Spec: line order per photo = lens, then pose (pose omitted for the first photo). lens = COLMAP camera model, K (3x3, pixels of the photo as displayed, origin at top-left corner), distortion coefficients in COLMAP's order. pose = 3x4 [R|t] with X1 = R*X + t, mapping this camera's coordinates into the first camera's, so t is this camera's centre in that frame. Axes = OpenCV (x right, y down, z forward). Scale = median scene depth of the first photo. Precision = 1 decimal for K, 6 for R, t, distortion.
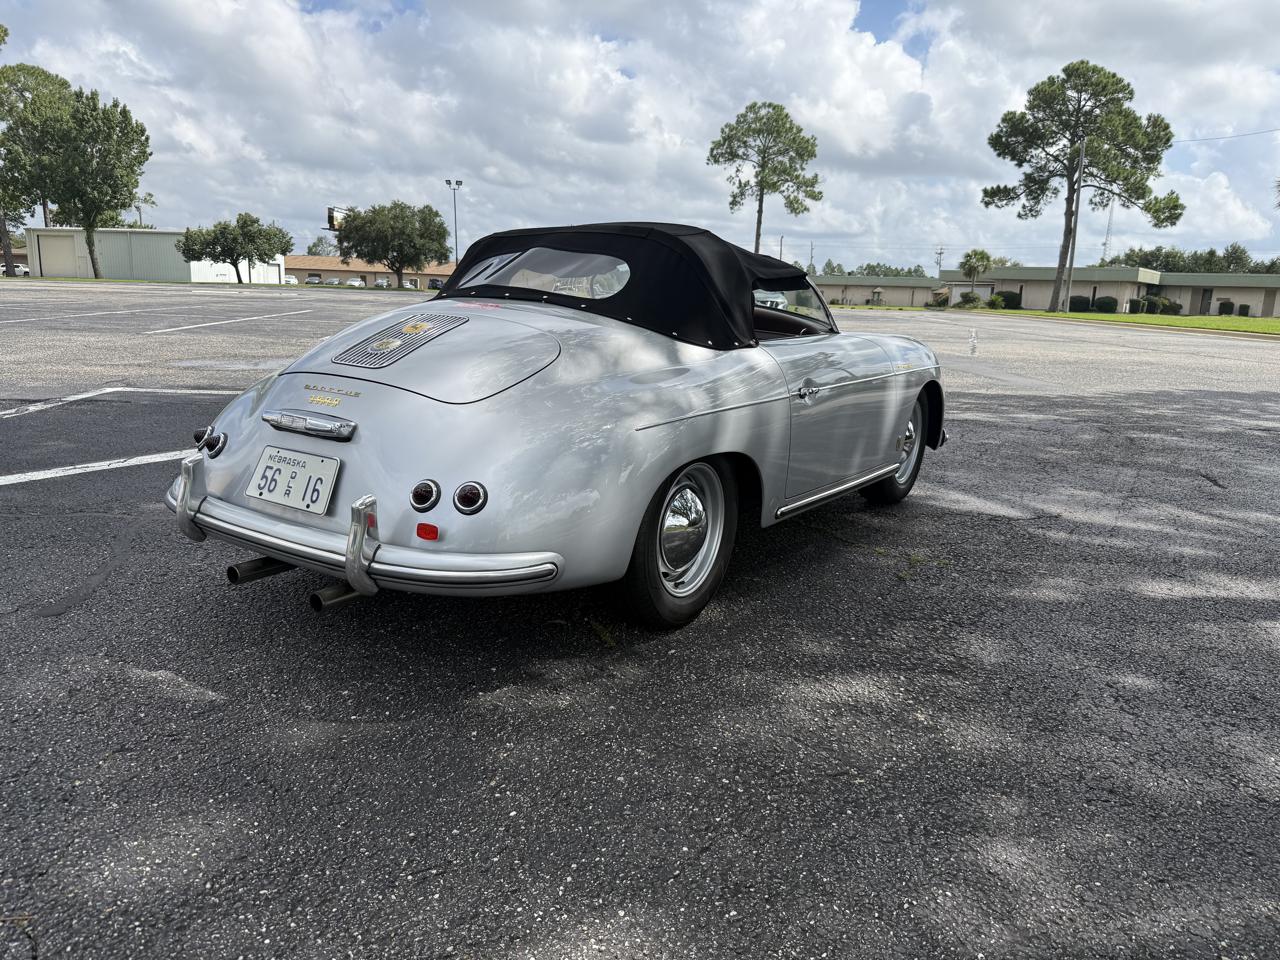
lens RADIAL K [[908.2, 0, 657.3], [0, 908.2, 496.2], [0, 0, 1]] dist [0.002857, -0.008439]
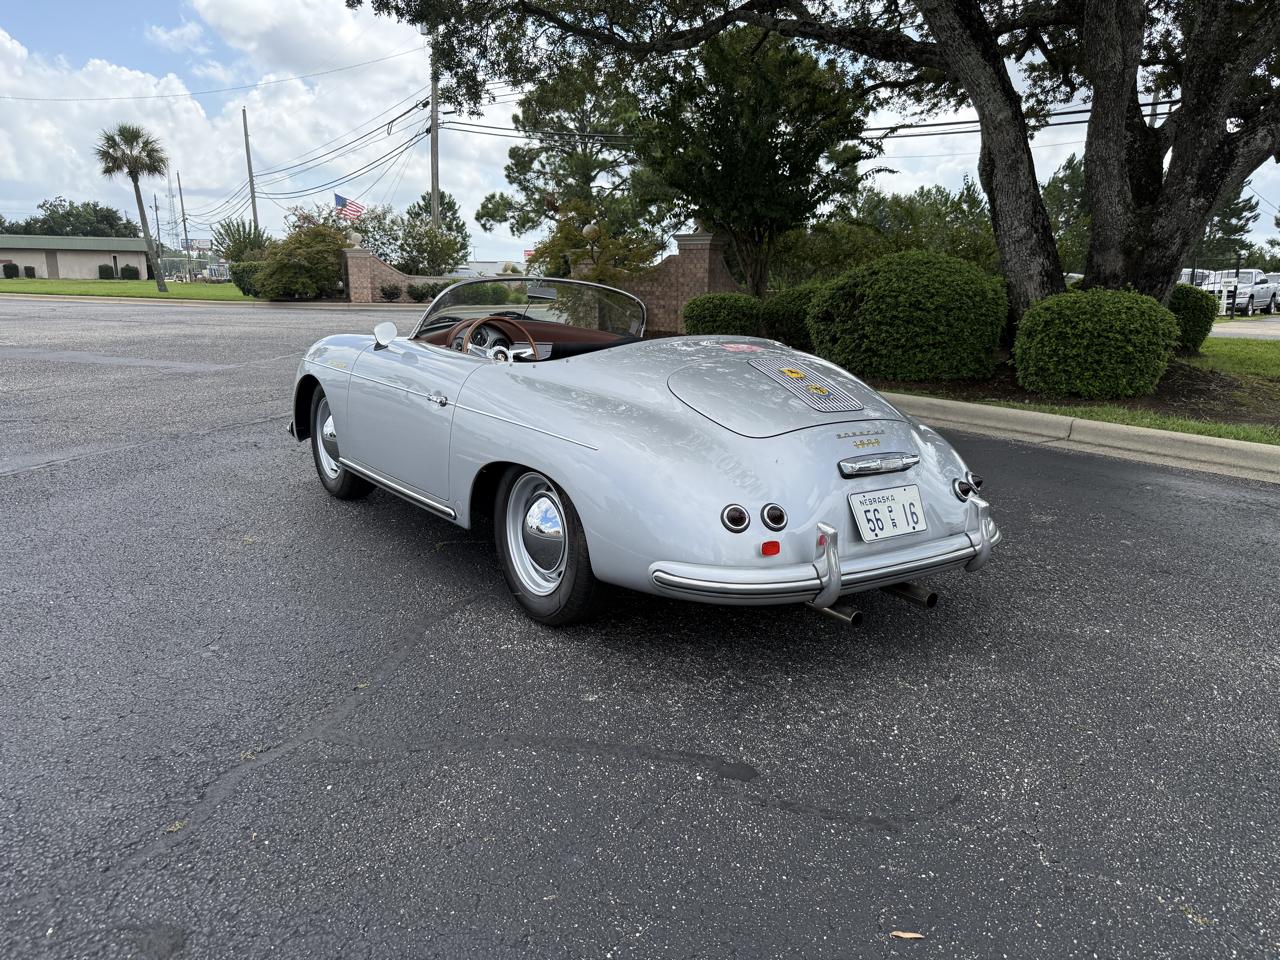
lens RADIAL K [[935.4, 0, 644.5], [0, 935.4, 478.4], [0, 0, 1]] dist [-0.002009, -0.006929]
pose [[0.378537, -0.214654, 0.900352, -0.242111], [0.197535, 0.969062, 0.147985, -0.045902], [-0.904262, 0.121833, 0.409228, 0.119707]]
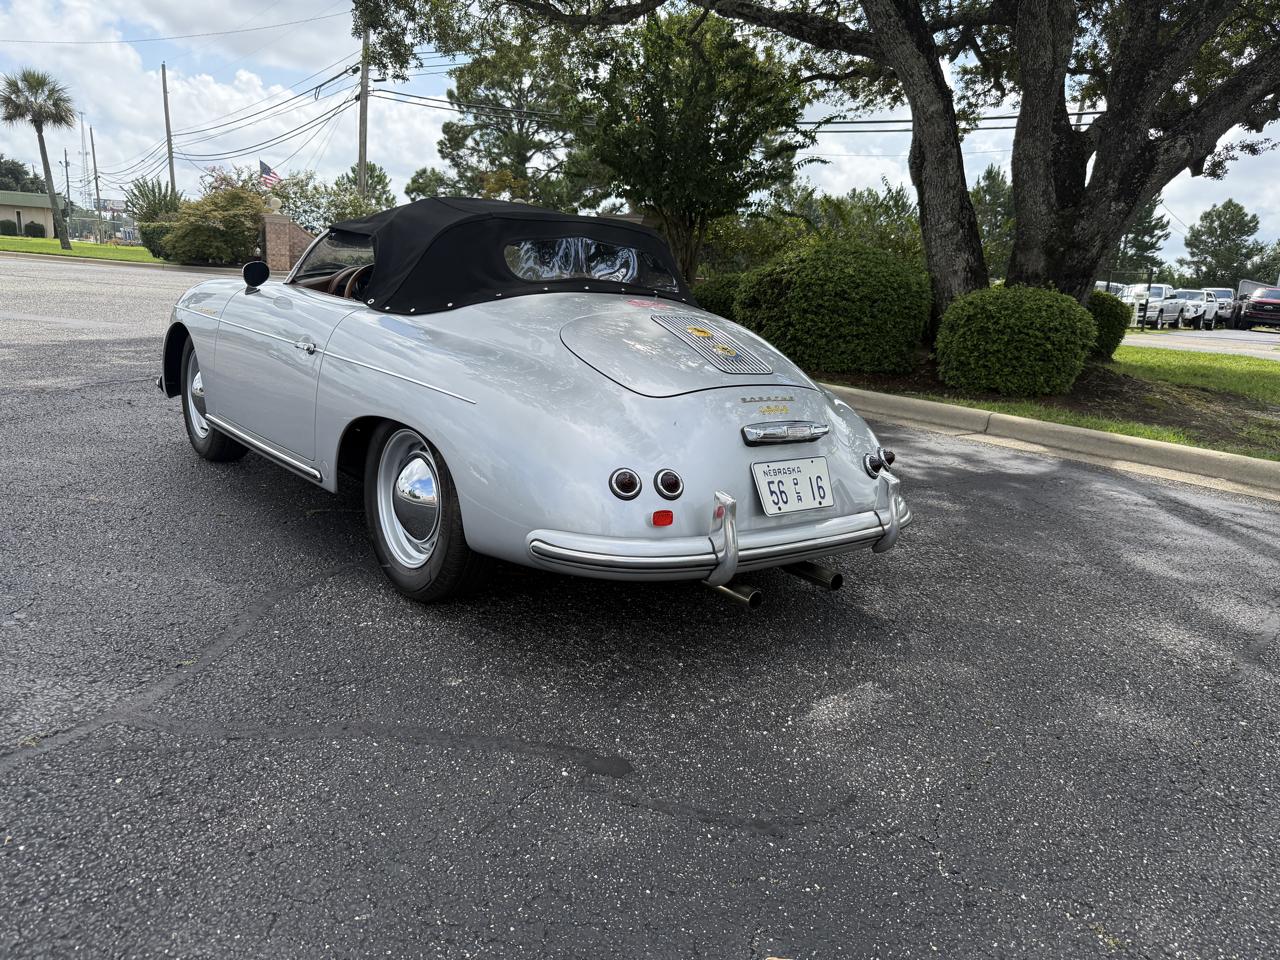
lens RADIAL K [[935.4, 0, 644.5], [0, 935.4, 478.4], [0, 0, 1]] dist [-0.002009, -0.006929]
pose [[0.314909, -0.213402, 0.924820, -0.224017], [0.151635, 0.973192, 0.172931, -0.037169], [-0.936931, 0.085778, 0.338826, 0.120357]]
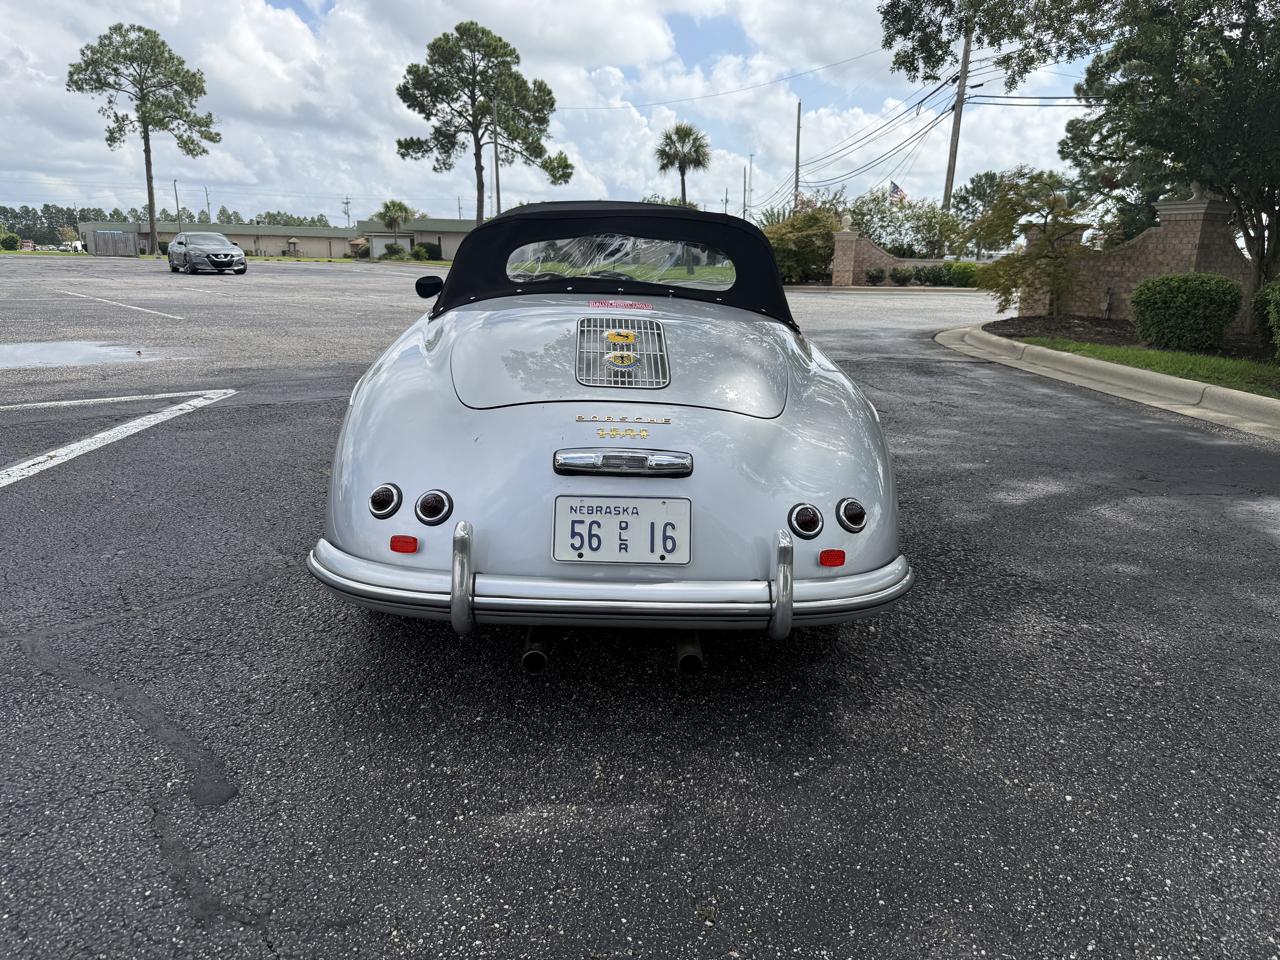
lens RADIAL K [[906.4, 0, 630.3], [0, 906.4, 487.6], [0, 0, 1]] dist [0.029864, -0.040021]
pose [[0.828883, -0.150716, 0.538737, -0.127692], [0.127651, 0.988574, 0.080162, -0.018853], [-0.544664, 0.002325, 0.838651, 0.044773]]
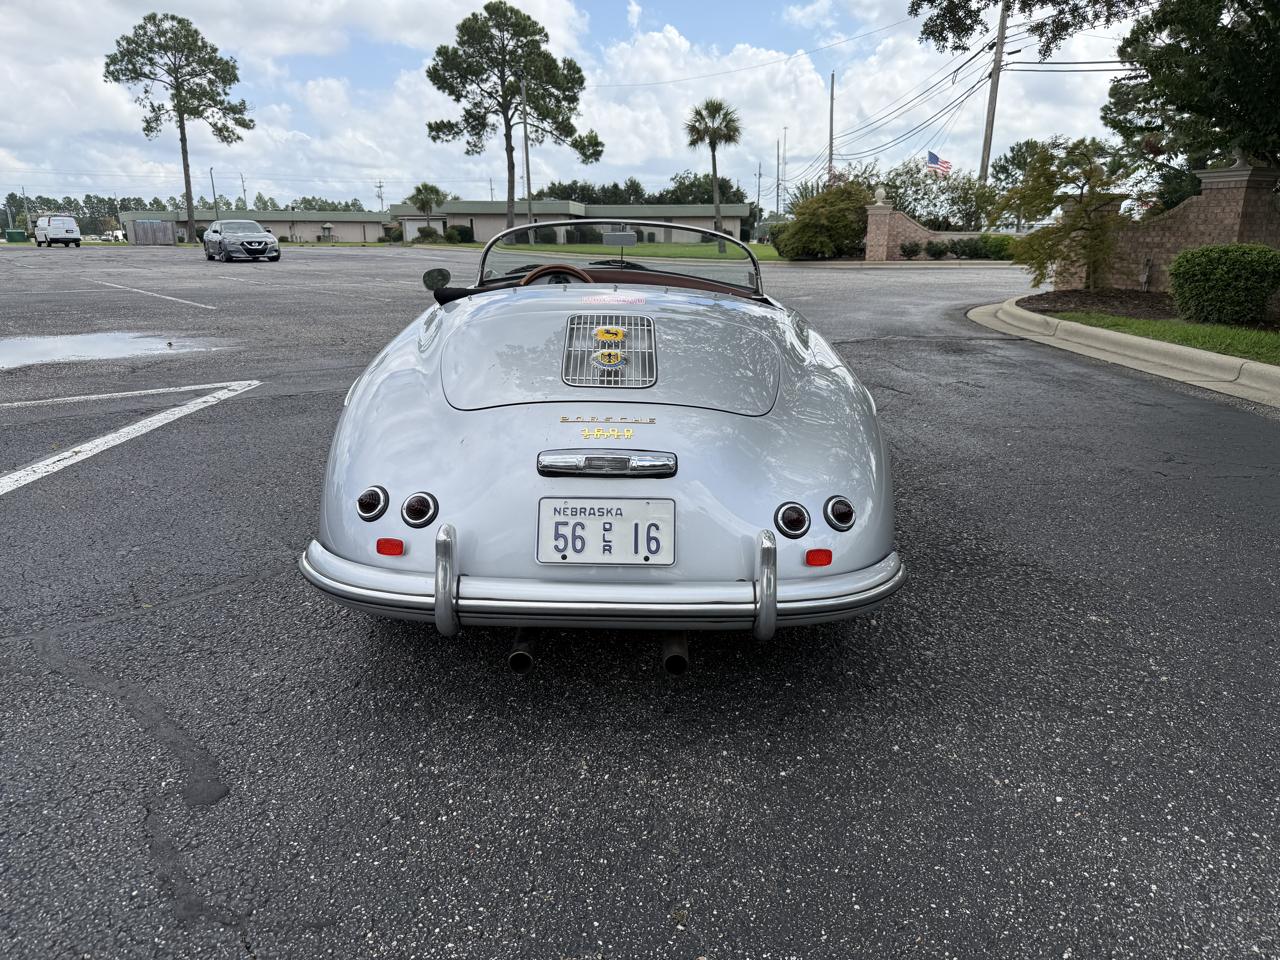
lens RADIAL K [[906.4, 0, 630.3], [0, 906.4, 487.6], [0, 0, 1]] dist [0.029864, -0.040021]
pose [[0.847597, -0.170959, 0.502347, -0.120959], [0.141197, 0.985213, 0.097049, -0.020780], [-0.511510, -0.011329, 0.859202, 0.041134]]
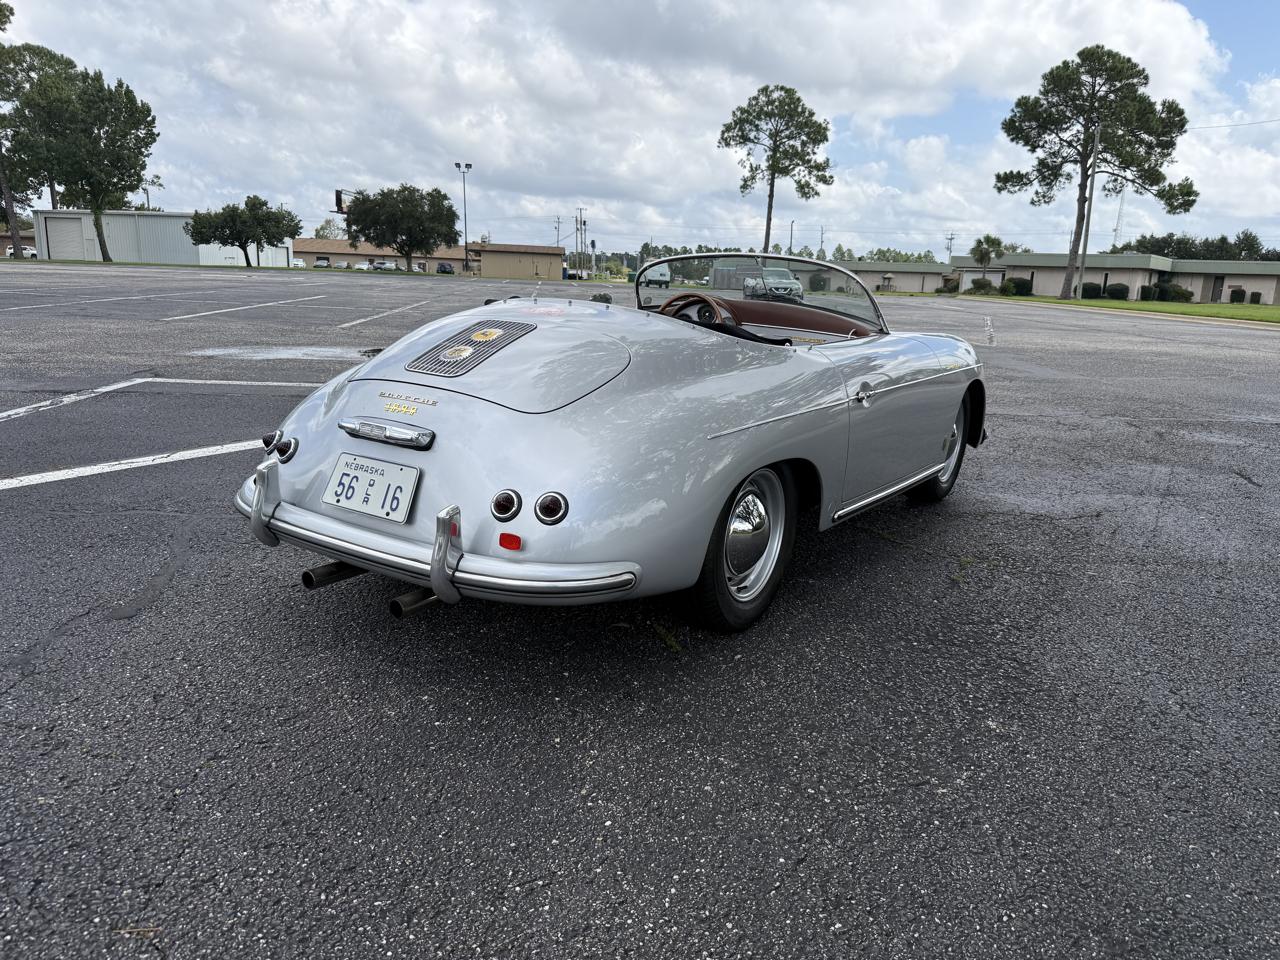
lens RADIAL K [[909.4, 0, 664.8], [0, 909.4, 498.4], [0, 0, 1]] dist [-0.003399, -0.003227]
pose [[0.999991, 0.004122, 0.000507, -0.011535], [-0.004131, 0.999816, 0.018732, -0.003972], [-0.000430, -0.018734, 0.999824, -0.001131]]
